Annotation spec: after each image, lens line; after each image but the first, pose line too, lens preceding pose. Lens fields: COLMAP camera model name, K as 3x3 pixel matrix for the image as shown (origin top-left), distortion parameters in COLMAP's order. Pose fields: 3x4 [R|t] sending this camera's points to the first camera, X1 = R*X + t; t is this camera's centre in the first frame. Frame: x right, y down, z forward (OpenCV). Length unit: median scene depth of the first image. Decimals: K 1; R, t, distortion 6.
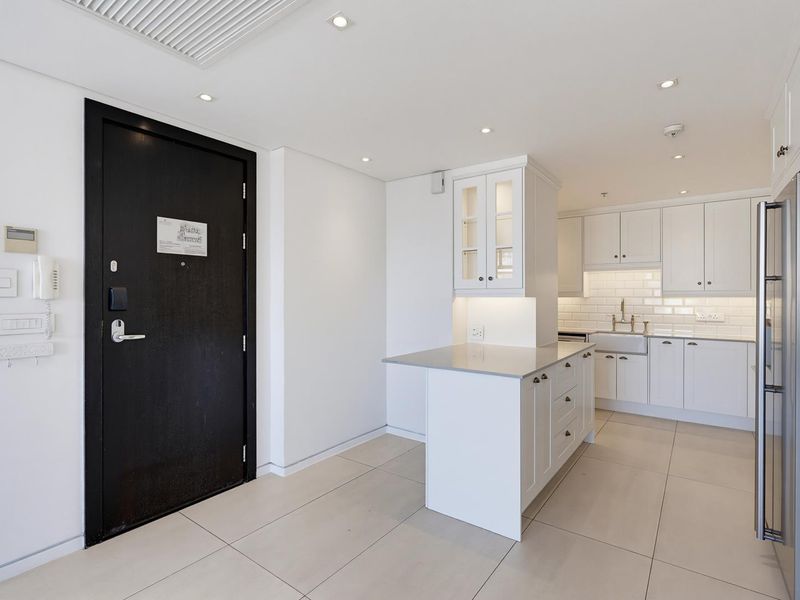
lens RADIAL K [[408.3, 0, 400.0], [0, 408.3, 300.0], [0, 0, 1]] dist [0.001896, 0.000404]
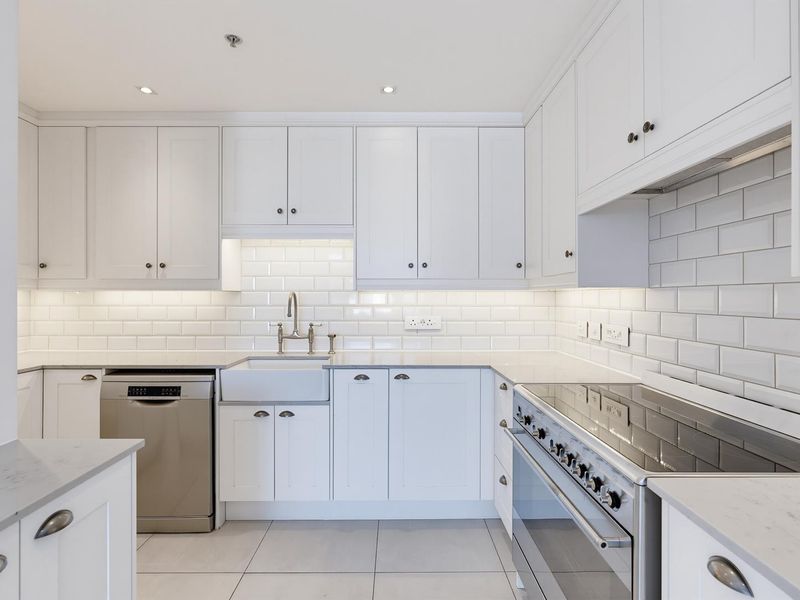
lens RADIAL K [[410.9, 0, 398.8], [0, 410.9, 287.0], [0, 0, 1]] dist [-0.001254, 0.000146]
pose [[0.799023, 0.015844, 0.601092, 0.347042], [0.002487, 0.999557, -0.029653, 0.005272], [-0.601295, 0.025188, 0.798630, 0.510993]]
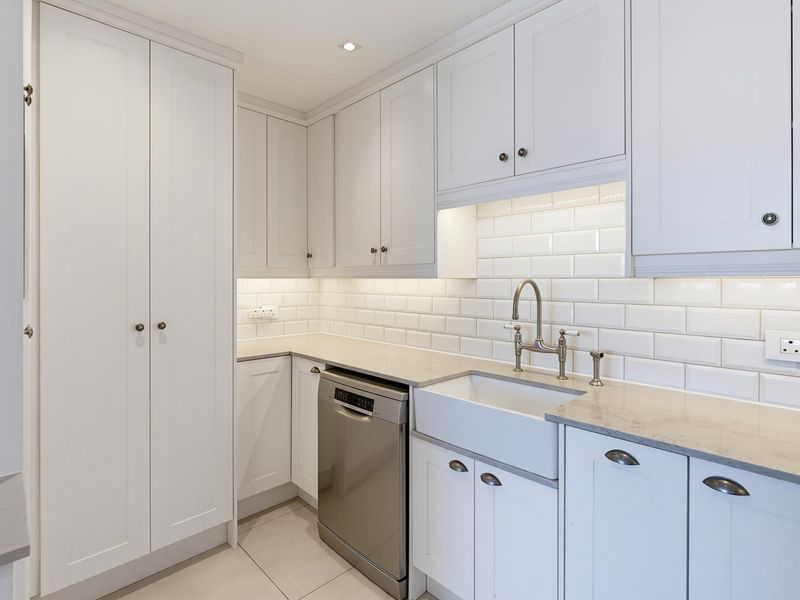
lens RADIAL K [[411.2, 0, 402.4], [0, 411.2, 281.6], [0, 0, 1]] dist [-0.000926, -0.000554]
pose [[0.987307, -0.000982, -0.158820, 0.516679], [0.000775, 0.999999, -0.001364, -0.002960], [0.158821, 0.001223, 0.987307, 0.672608]]
